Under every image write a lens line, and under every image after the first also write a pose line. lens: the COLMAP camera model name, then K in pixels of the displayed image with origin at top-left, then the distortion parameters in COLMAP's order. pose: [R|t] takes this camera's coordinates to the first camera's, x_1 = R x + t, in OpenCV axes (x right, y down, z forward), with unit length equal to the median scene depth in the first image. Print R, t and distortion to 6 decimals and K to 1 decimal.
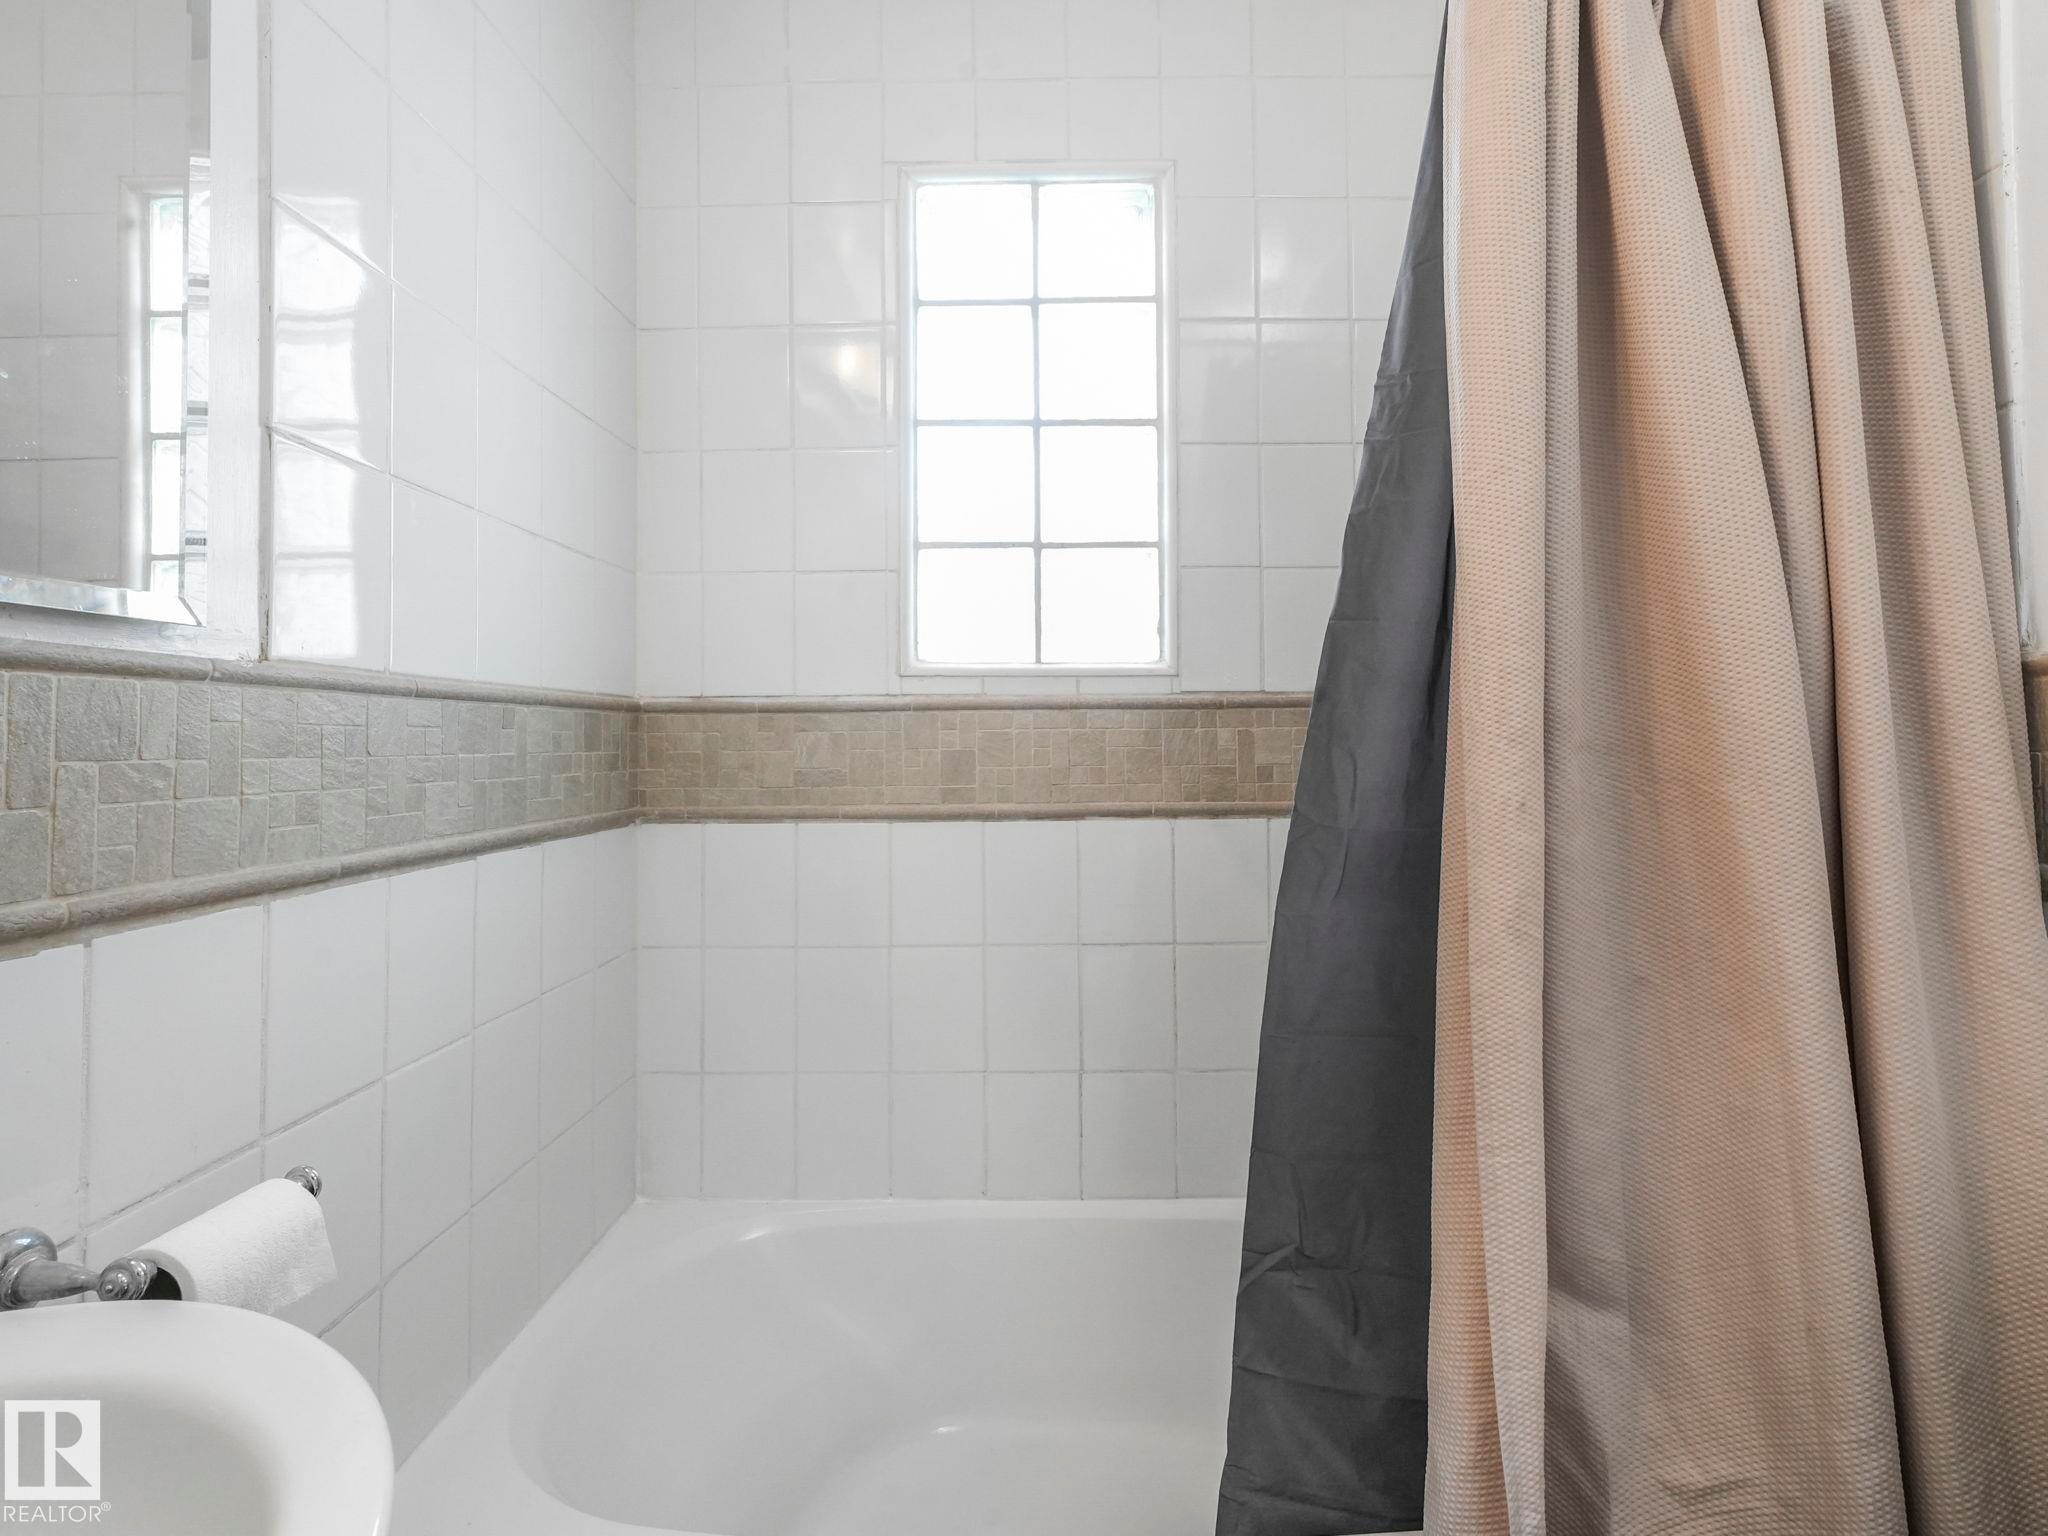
lens RADIAL K [[993.3, 0, 1020.5], [0, 993.3, 729.8], [0, 0, 1]] dist [-0.001212, -0.001032]
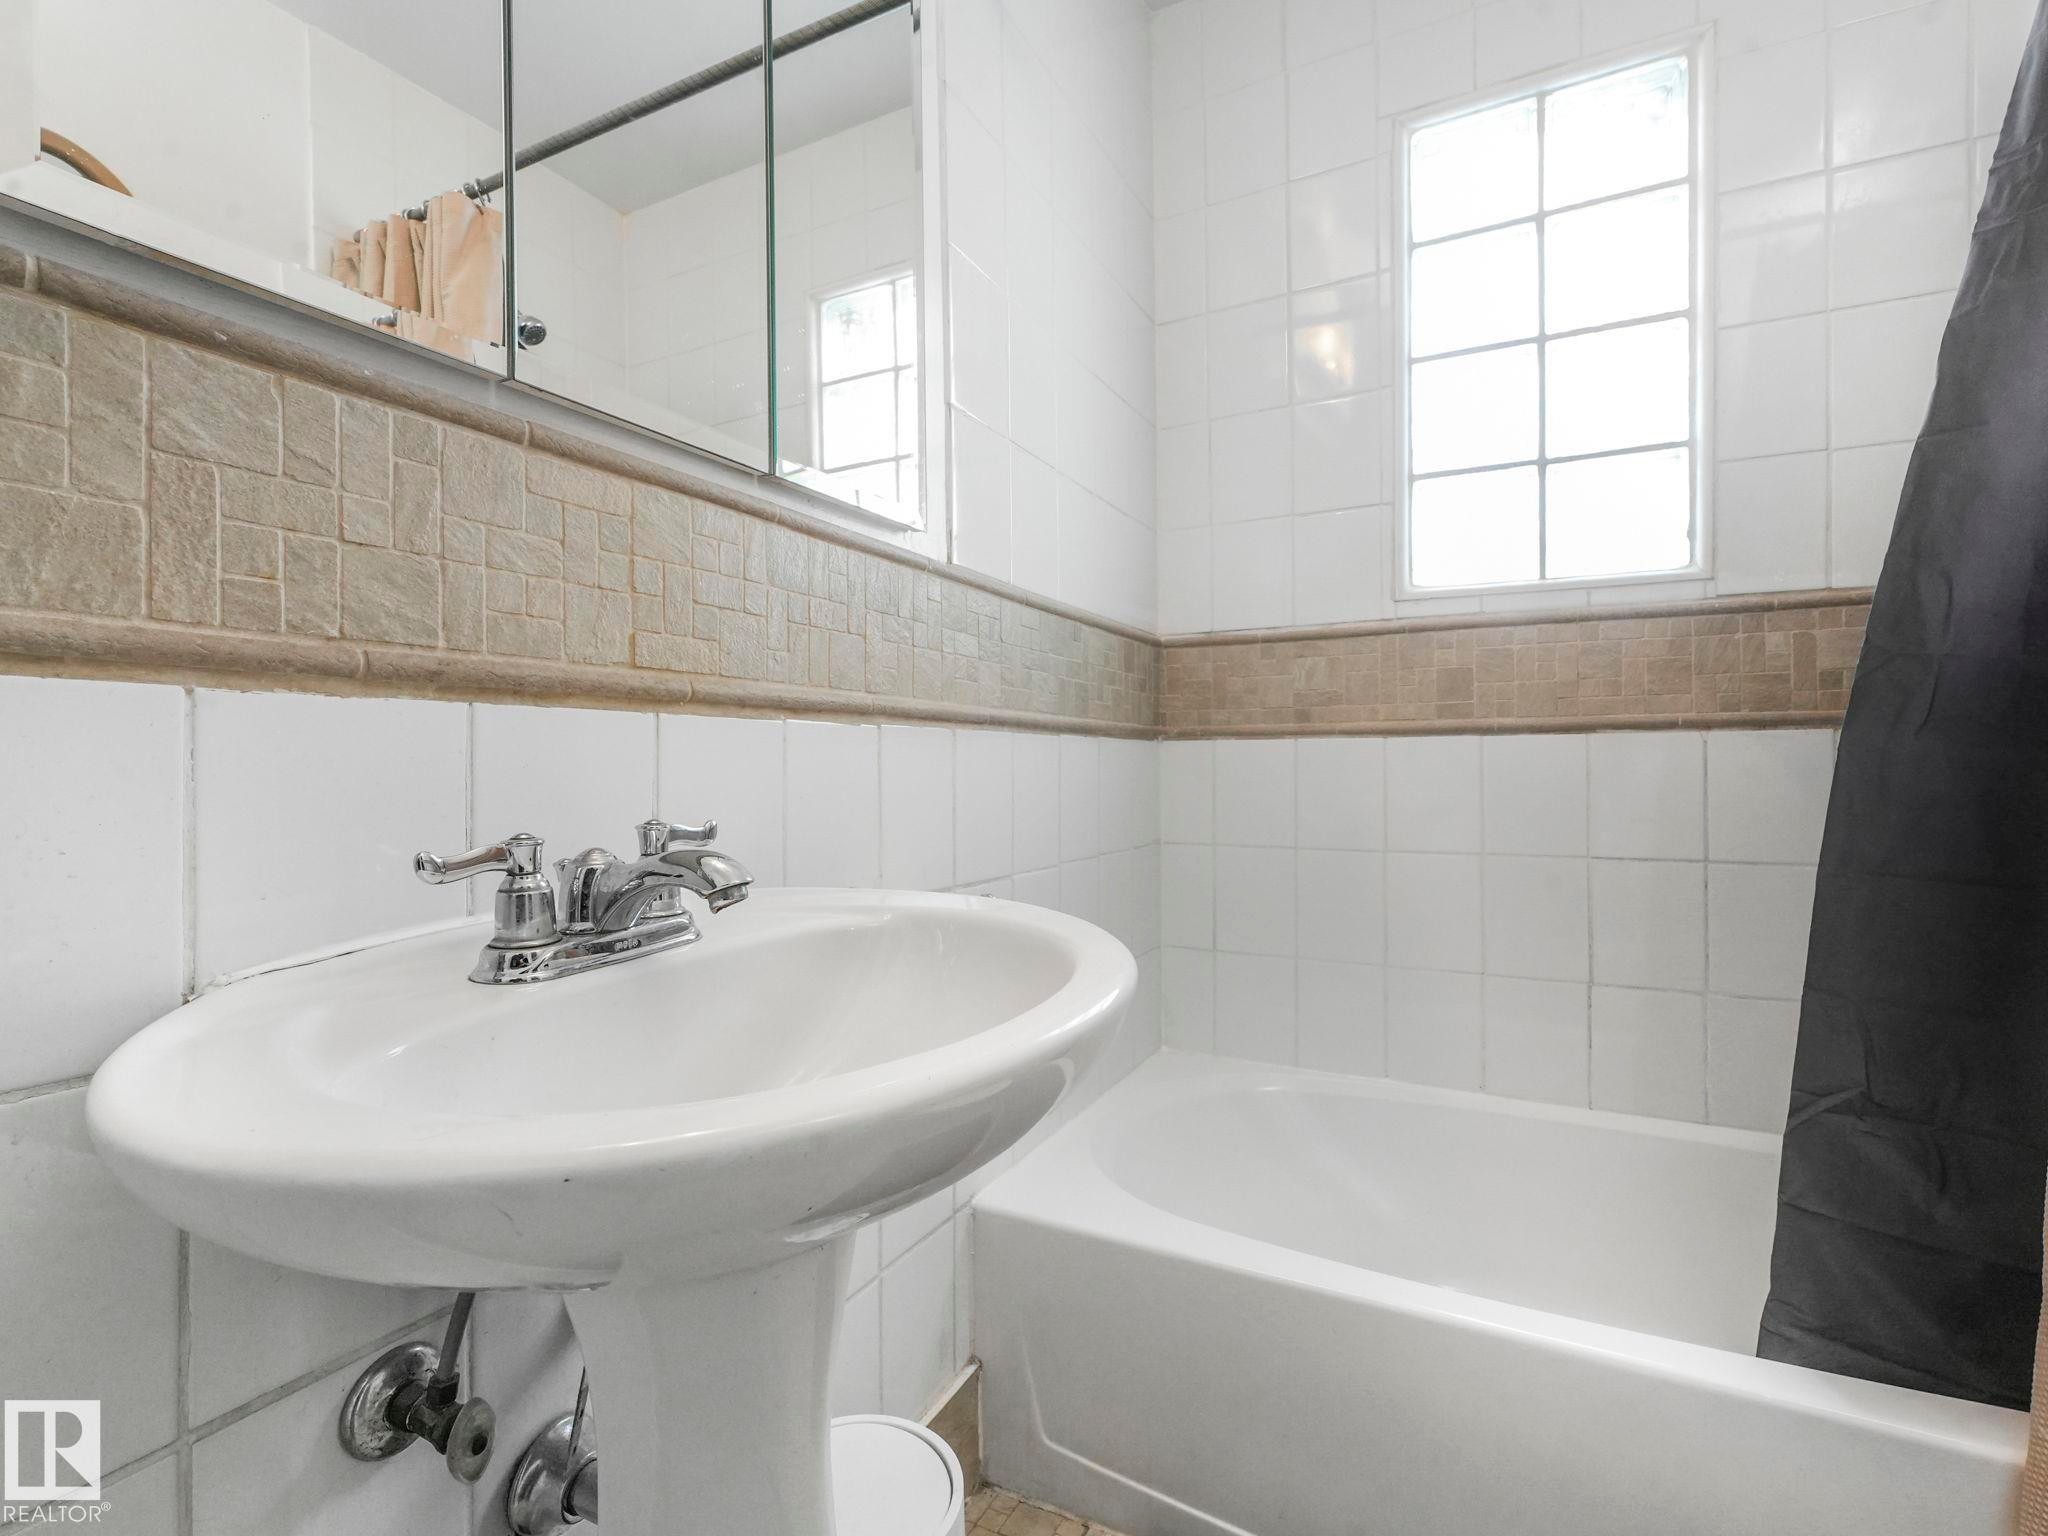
lens RADIAL K [[952.8, 0, 1014.6], [0, 952.8, 763.3], [0, 0, 1]] dist [-0.000703, 0.000504]
pose [[0.891244, 0.004730, -0.453499, -0.021365], [0.007209, 0.999672, 0.024595, 0.096366], [0.453467, -0.025189, 0.890917, -0.107682]]
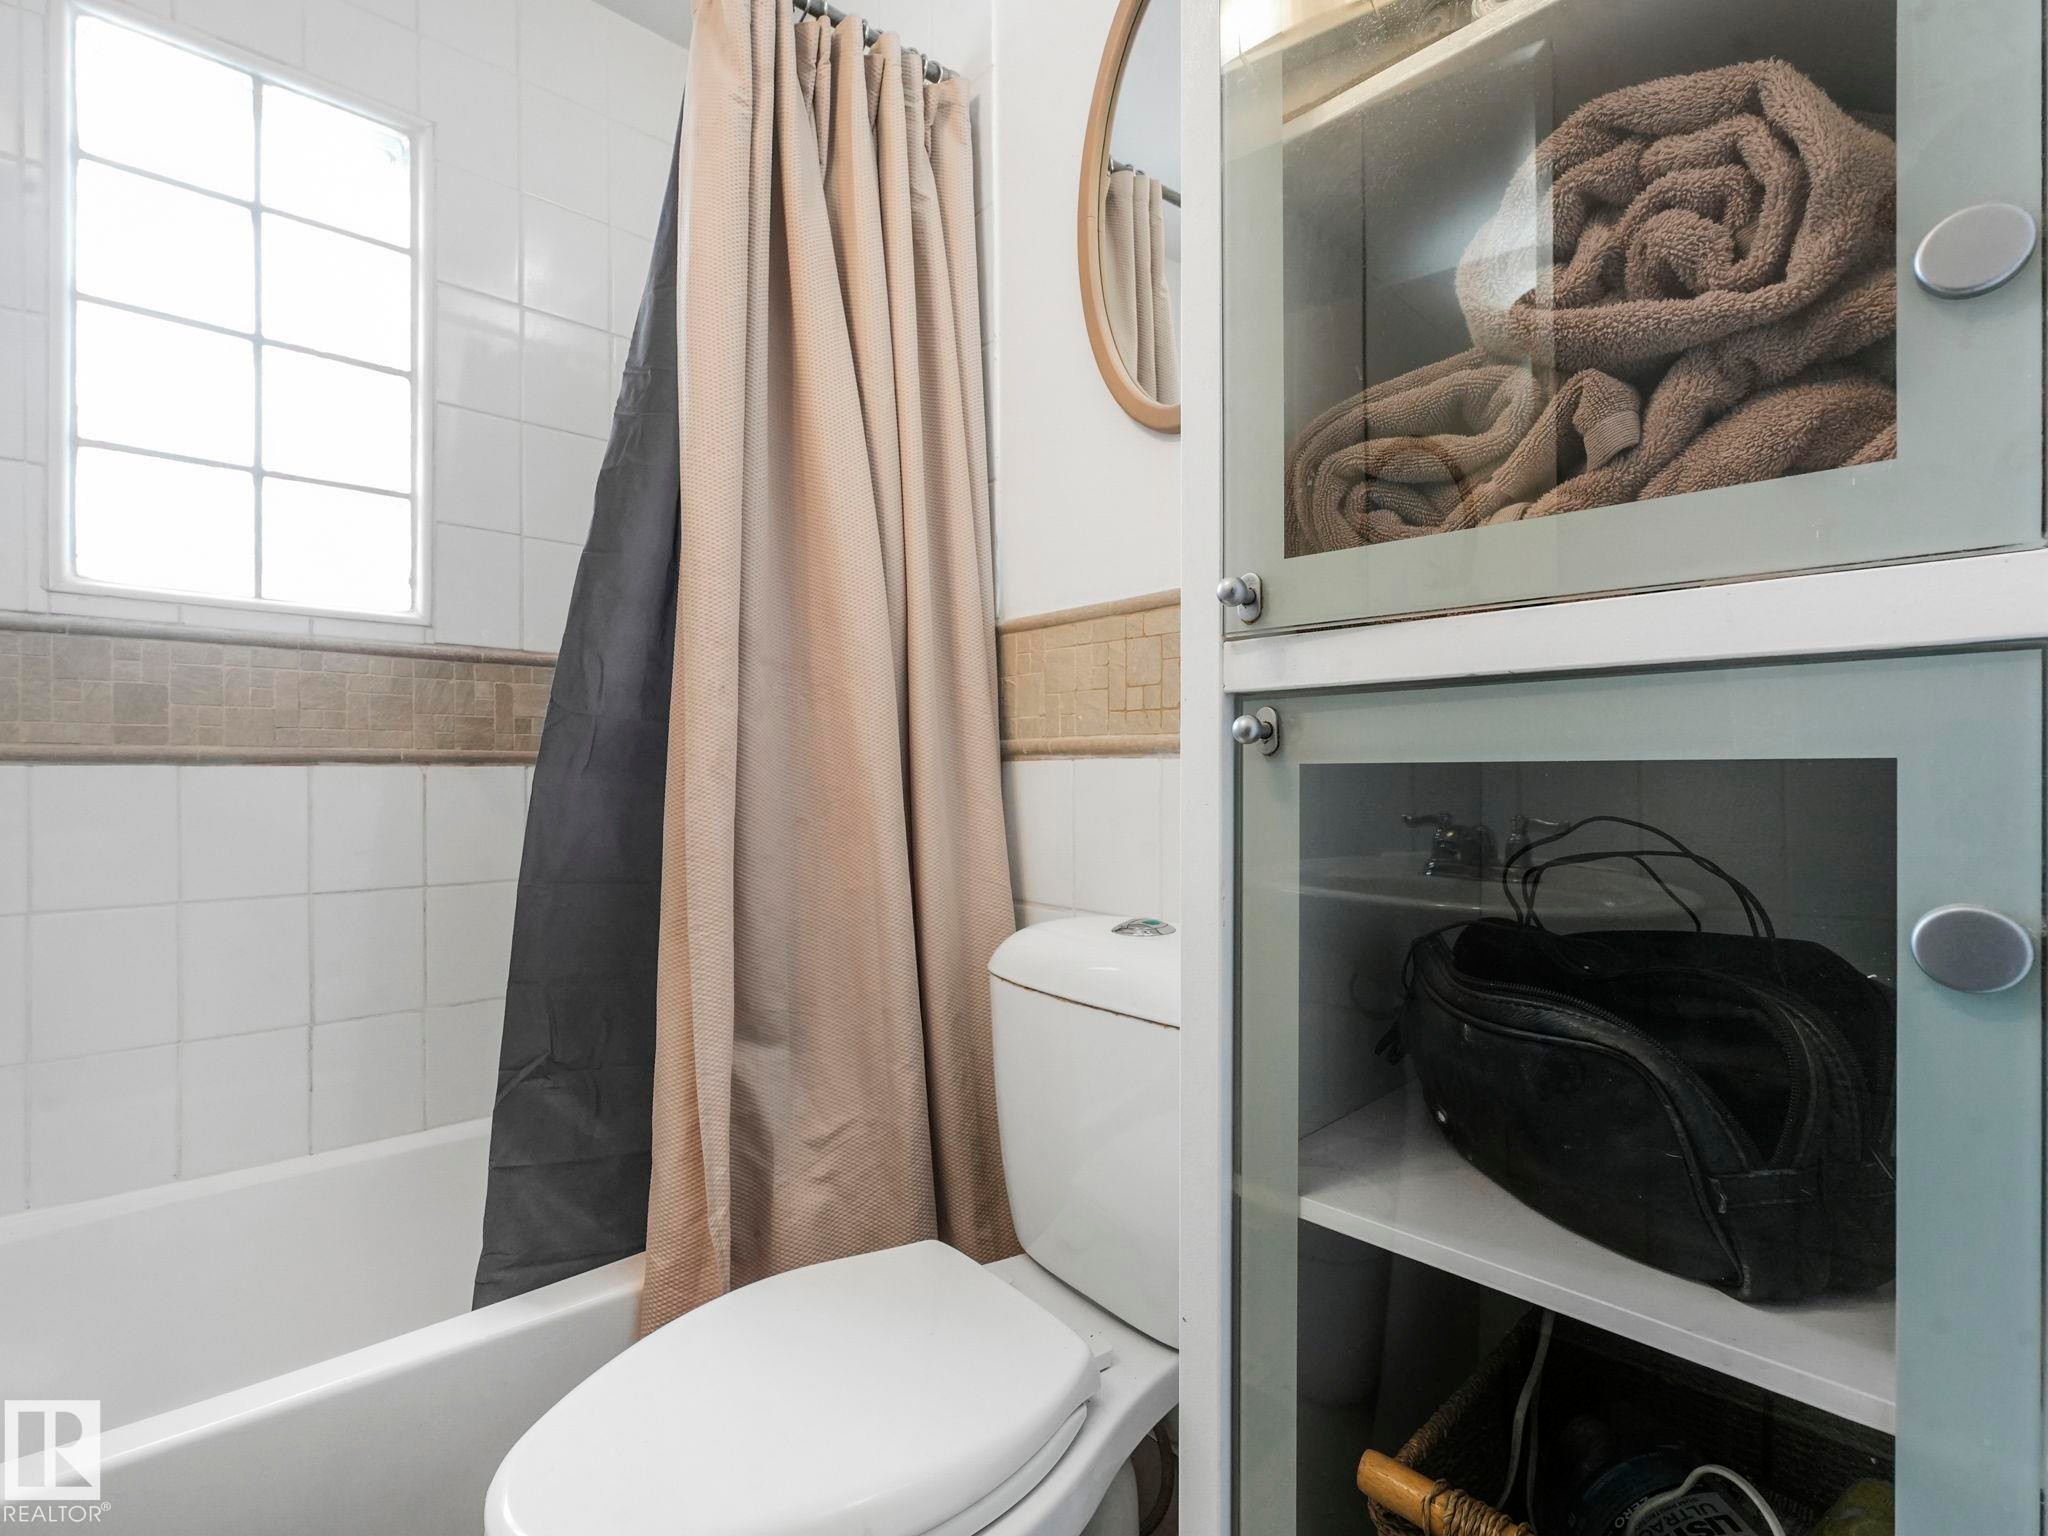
lens RADIAL K [[952.8, 0, 1010.5], [0, 952.8, 773.8], [0, 0, 1]] dist [-0.000703, 0.000504]
pose [[0.754395, 0.009142, 0.656357, -0.036530], [-0.013157, 0.999913, 0.001195, 0.091853], [-0.656288, -0.009537, 0.754450, -0.141941]]
